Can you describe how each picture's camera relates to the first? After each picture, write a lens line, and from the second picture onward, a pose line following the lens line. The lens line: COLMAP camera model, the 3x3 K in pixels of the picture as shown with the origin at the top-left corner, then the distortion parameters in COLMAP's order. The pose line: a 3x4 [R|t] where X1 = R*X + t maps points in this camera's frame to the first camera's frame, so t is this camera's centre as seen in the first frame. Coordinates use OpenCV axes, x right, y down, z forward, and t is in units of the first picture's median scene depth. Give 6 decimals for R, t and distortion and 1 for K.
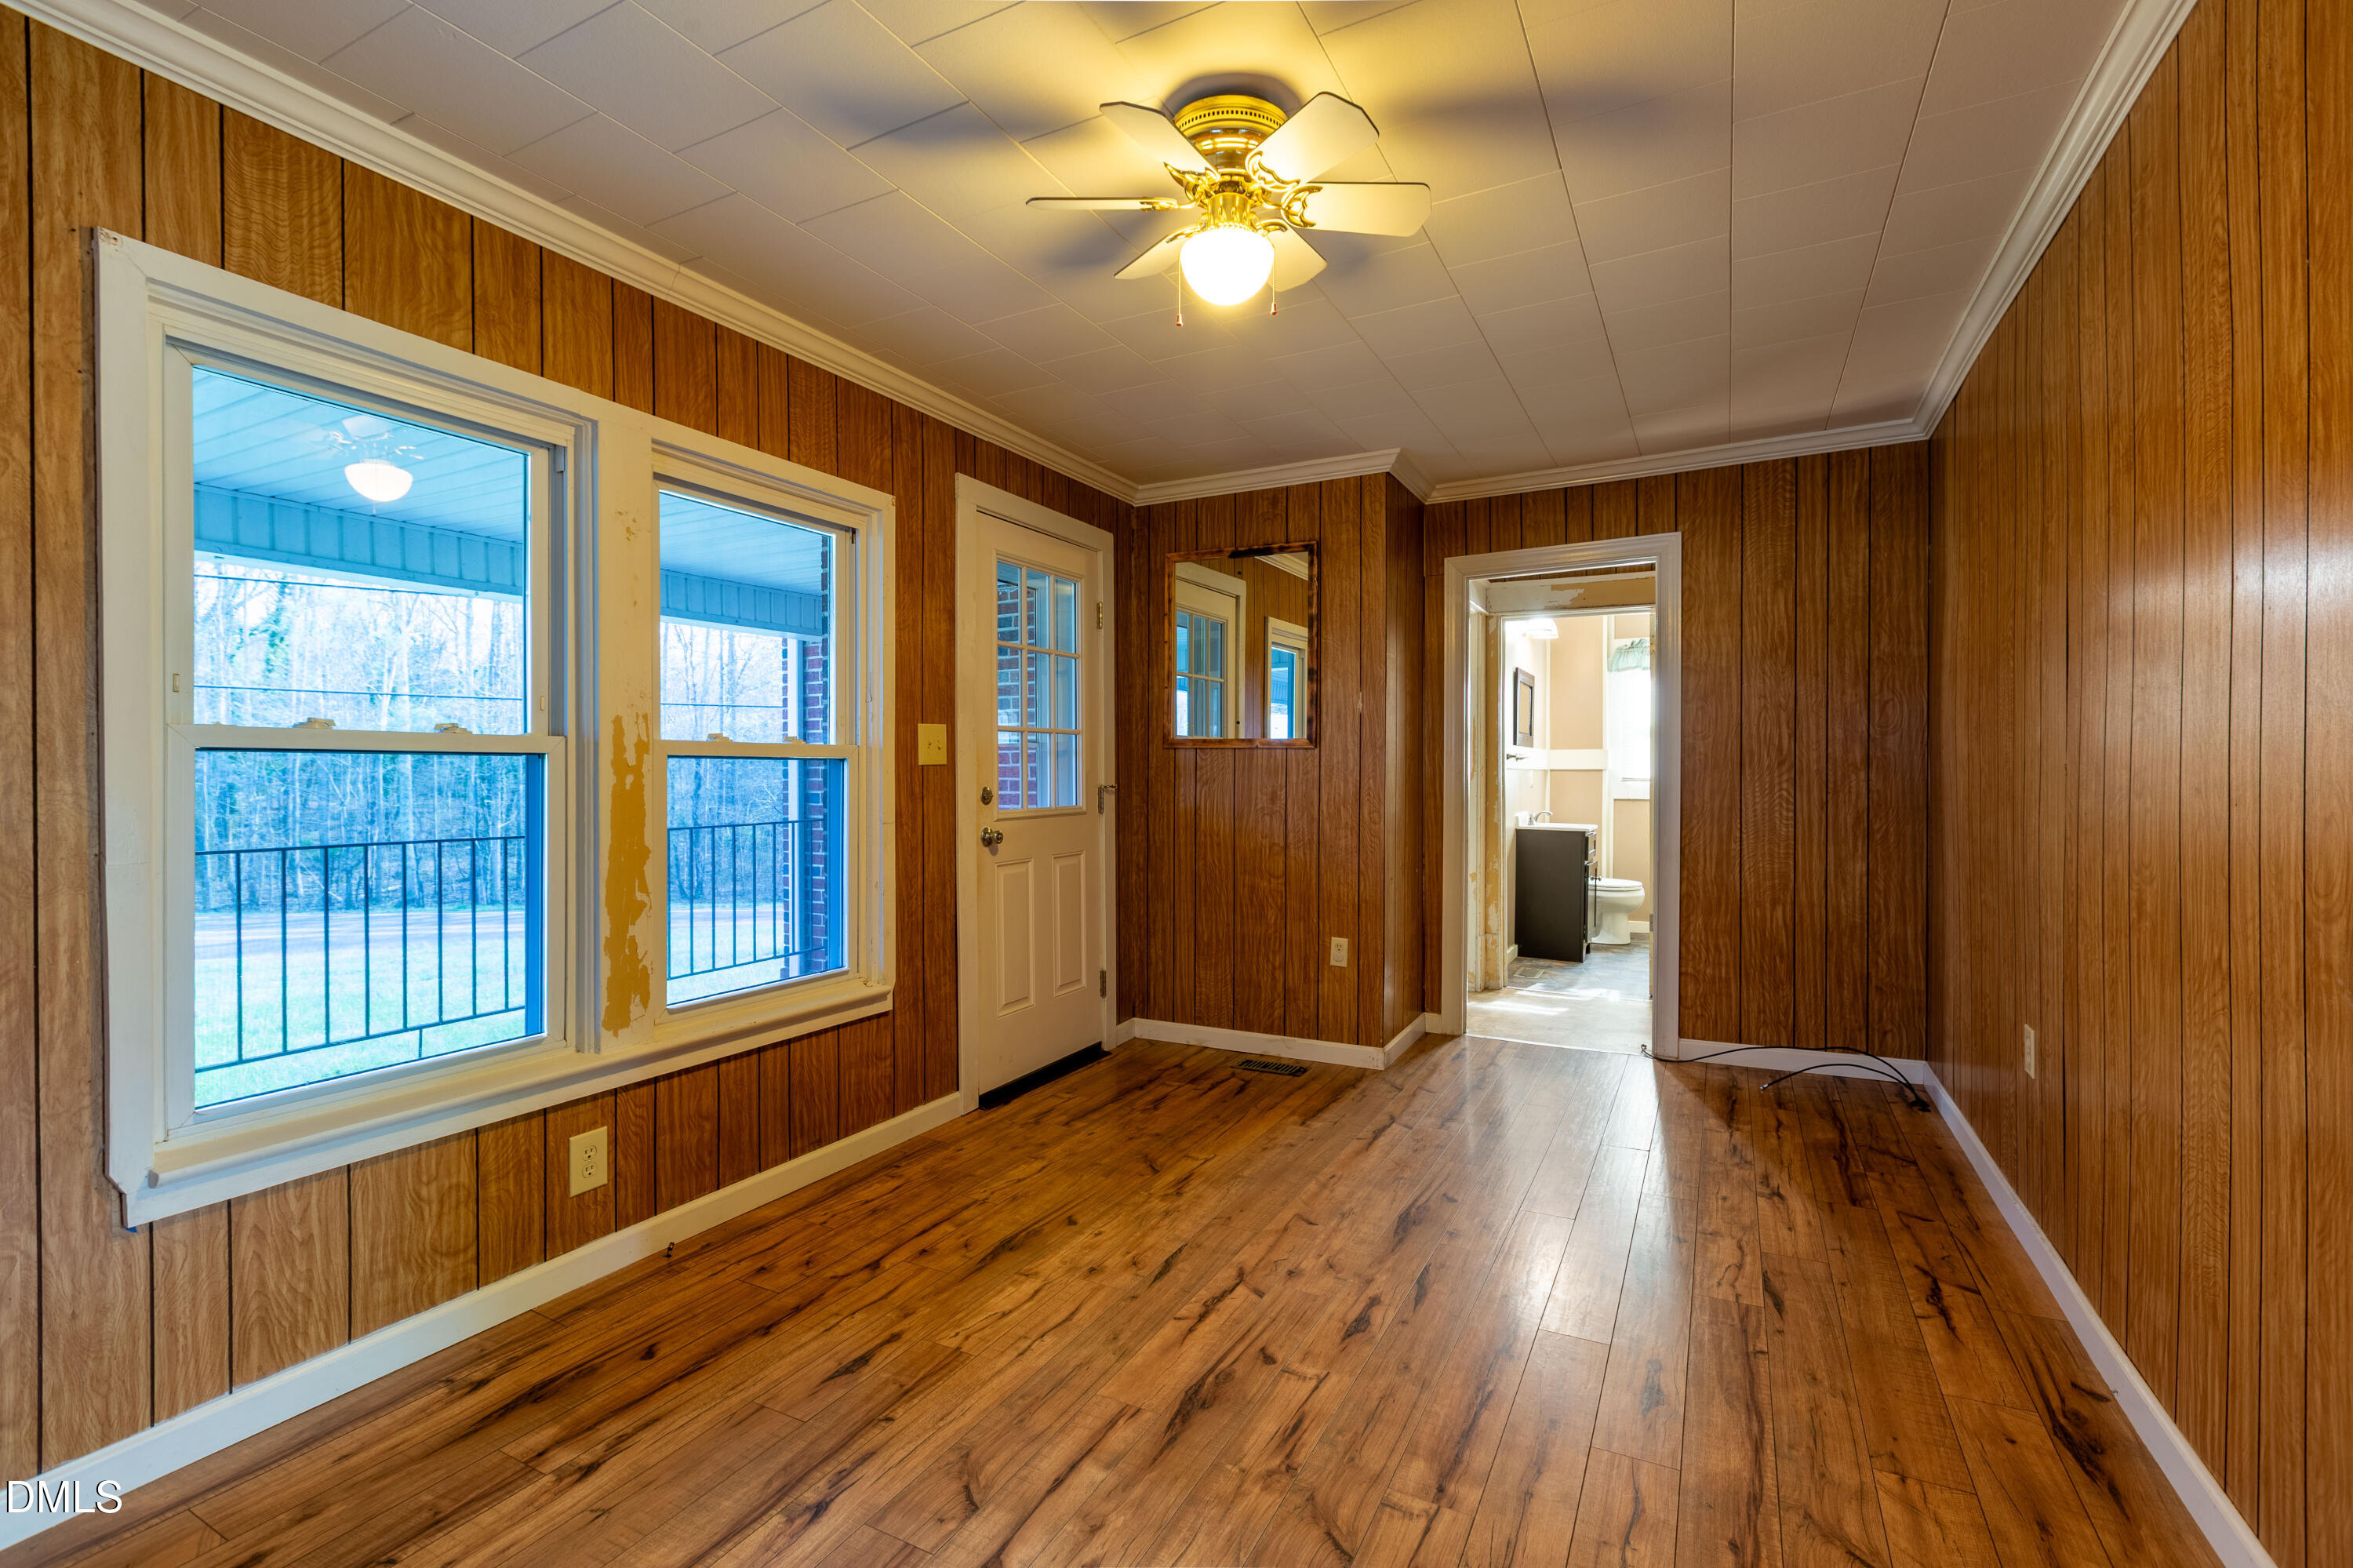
lens RADIAL K [[1049.4, 0, 1177.0], [0, 1049.4, 781.3], [0, 0, 1]] dist [0.001254, -0.000284]
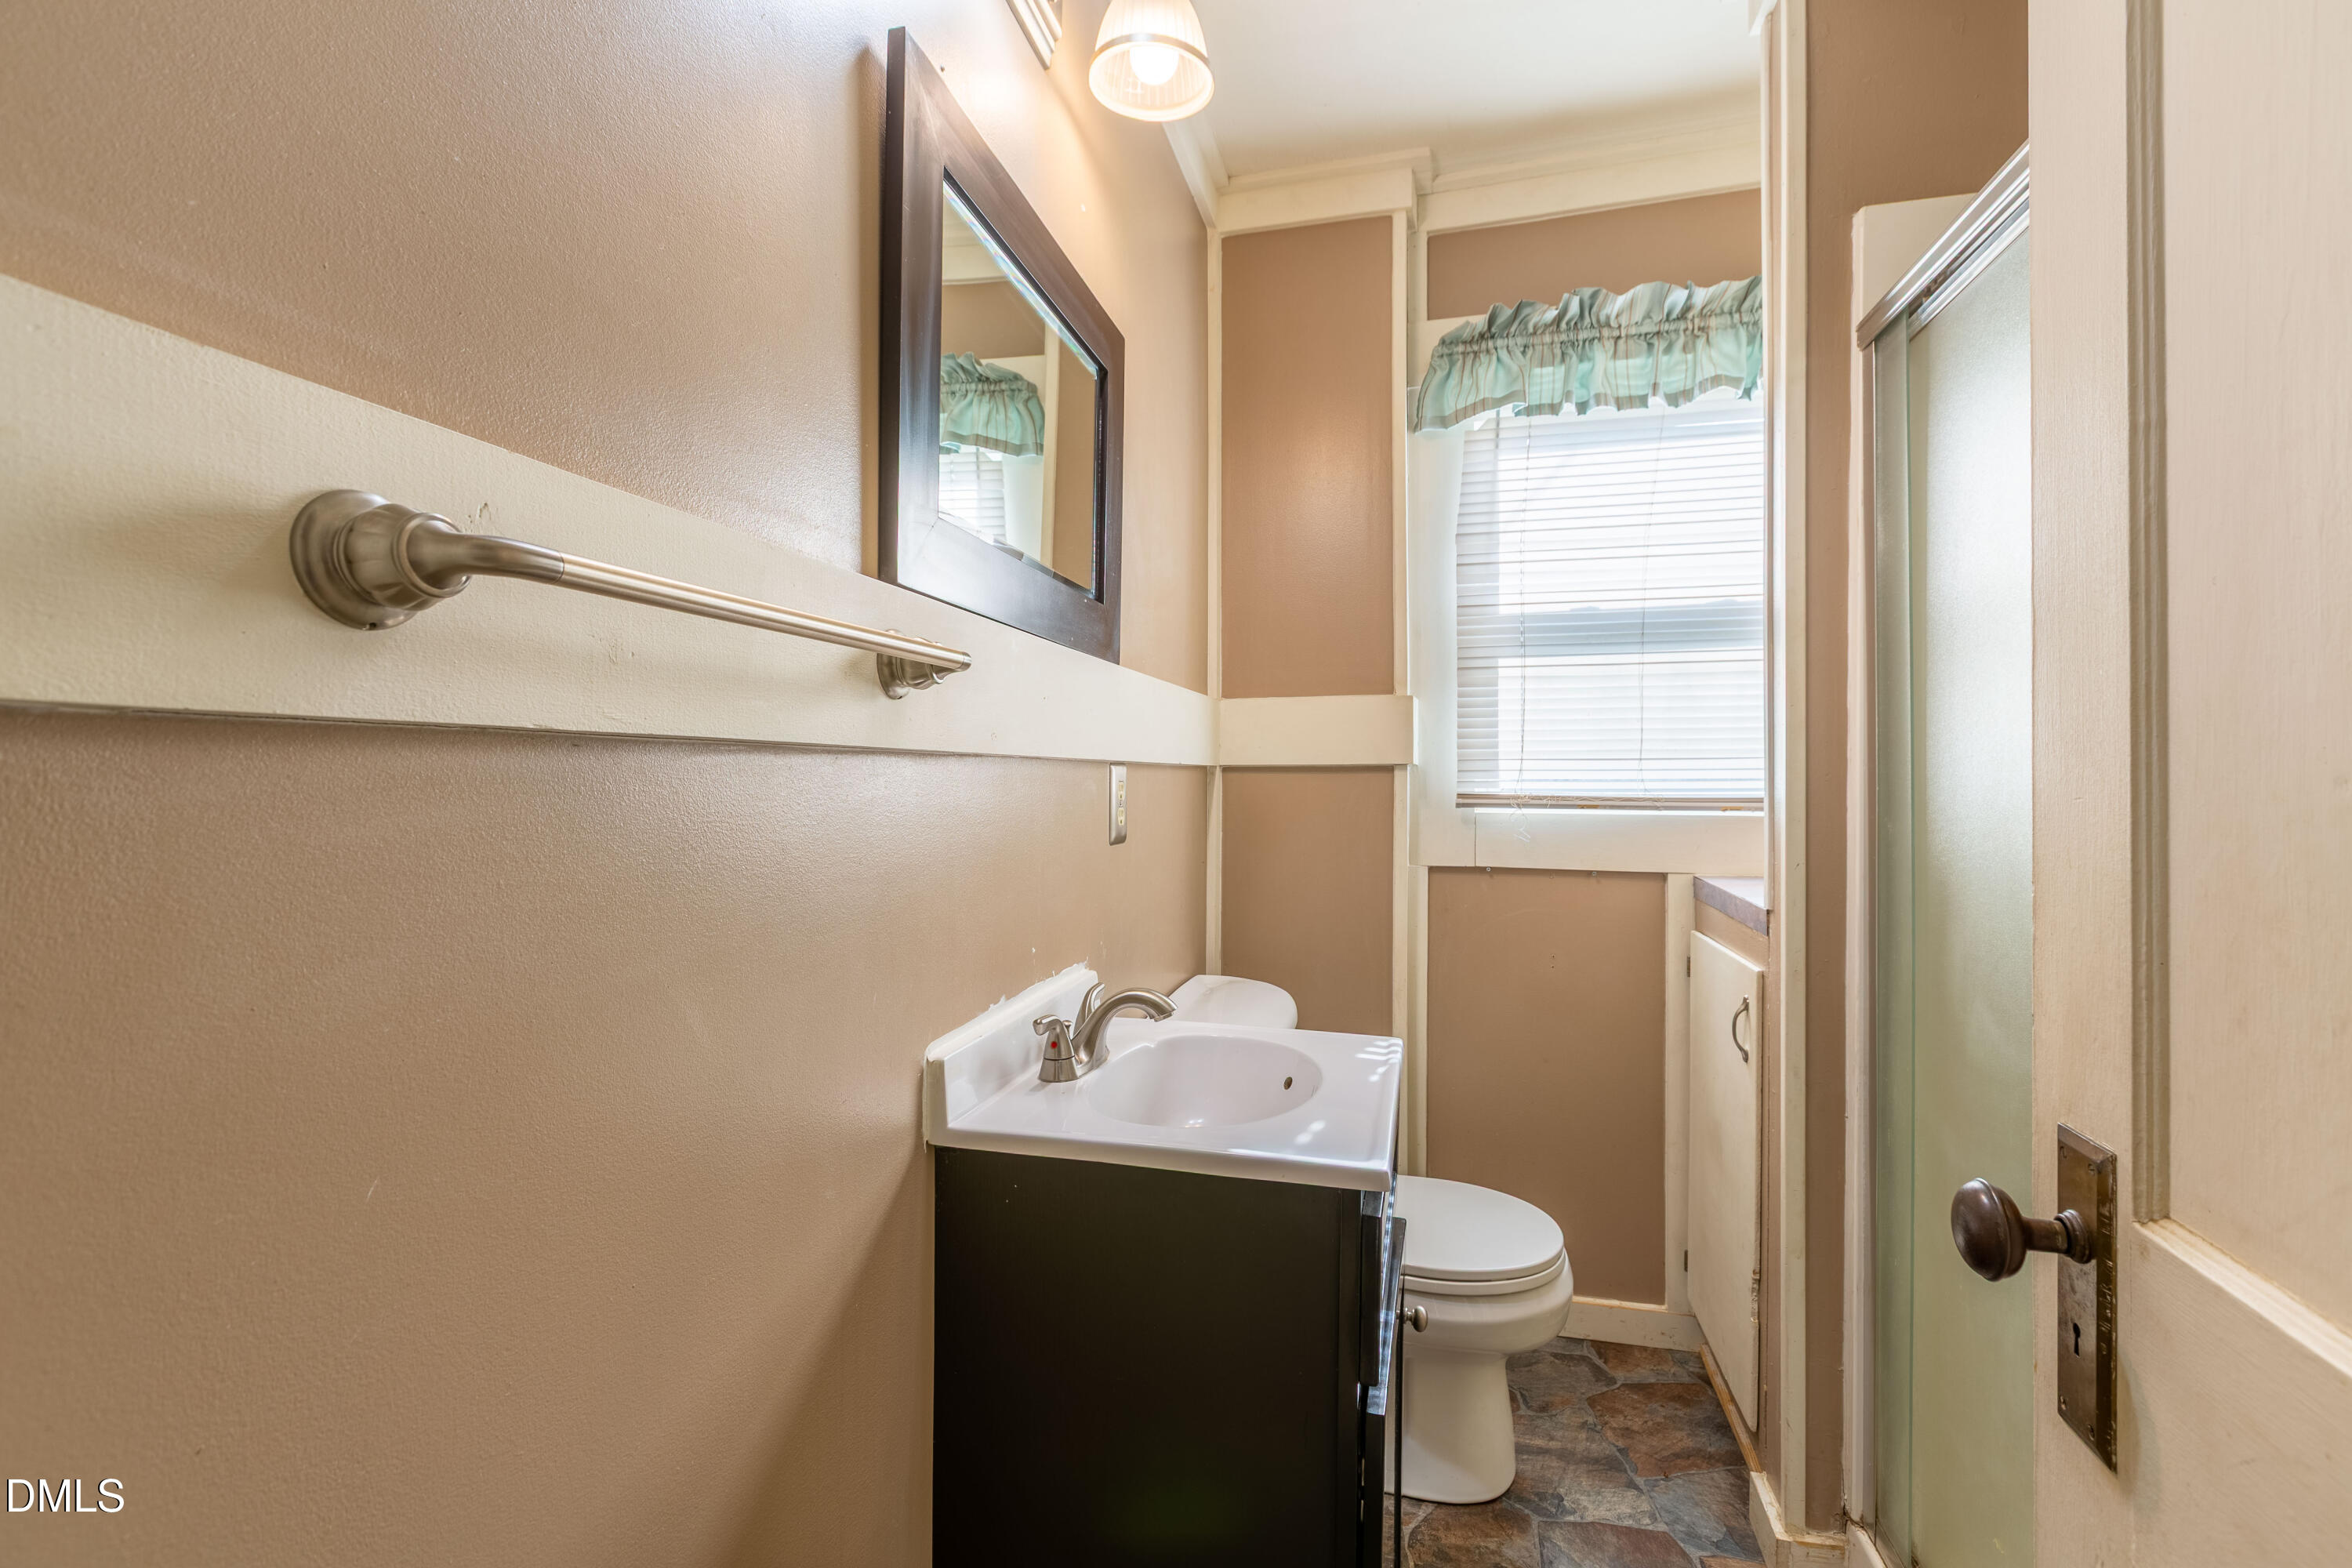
lens RADIAL K [[1049.0, 0, 1174.6], [0, 1049.0, 776.2], [0, 0, 1]] dist [0.001254, -0.000284]
pose [[0.971932, 0.003621, 0.235234, 0.280947], [-0.002016, 0.999973, -0.007061, -0.006033], [-0.235253, 0.006389, 0.971913, 0.737813]]
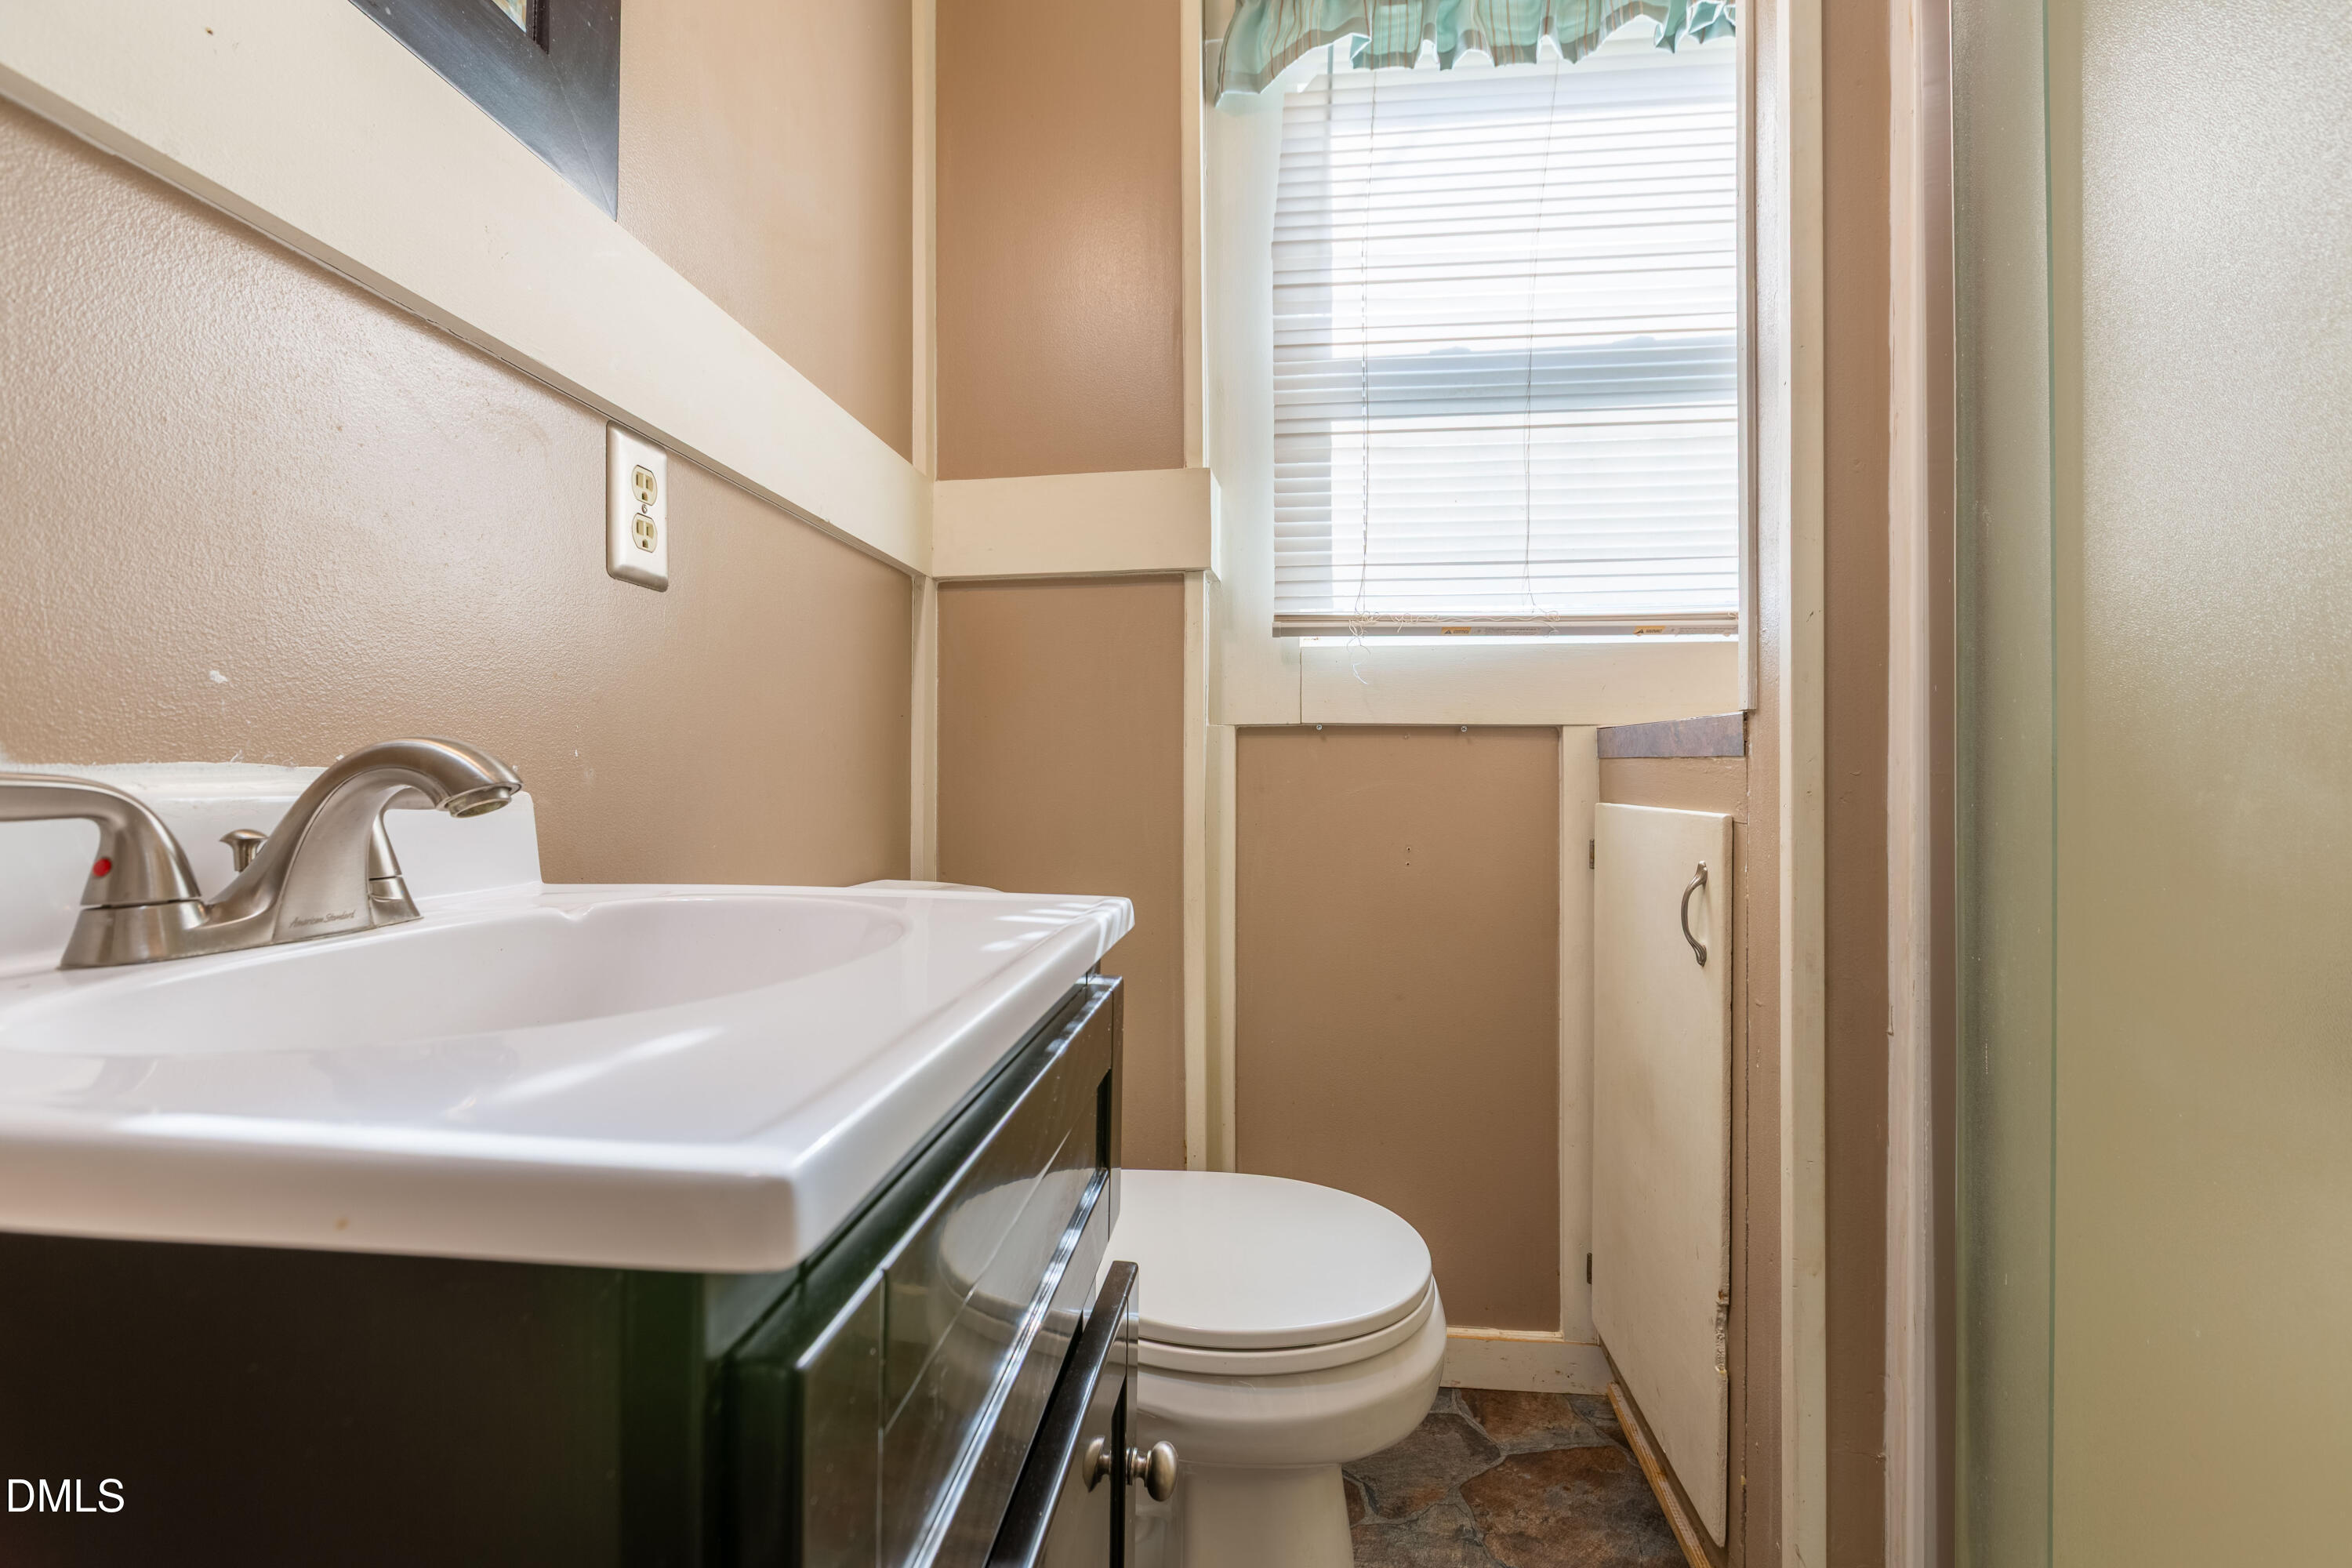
lens RADIAL K [[1049.0, 0, 1172.2], [0, 1049.0, 778.9], [0, 0, 1]] dist [0.001254, -0.000284]
pose [[0.931122, -0.000205, 0.364709, 0.331967], [0.002253, 0.999984, -0.005191, 0.027868], [-0.364702, 0.005655, 0.931107, 0.819035]]
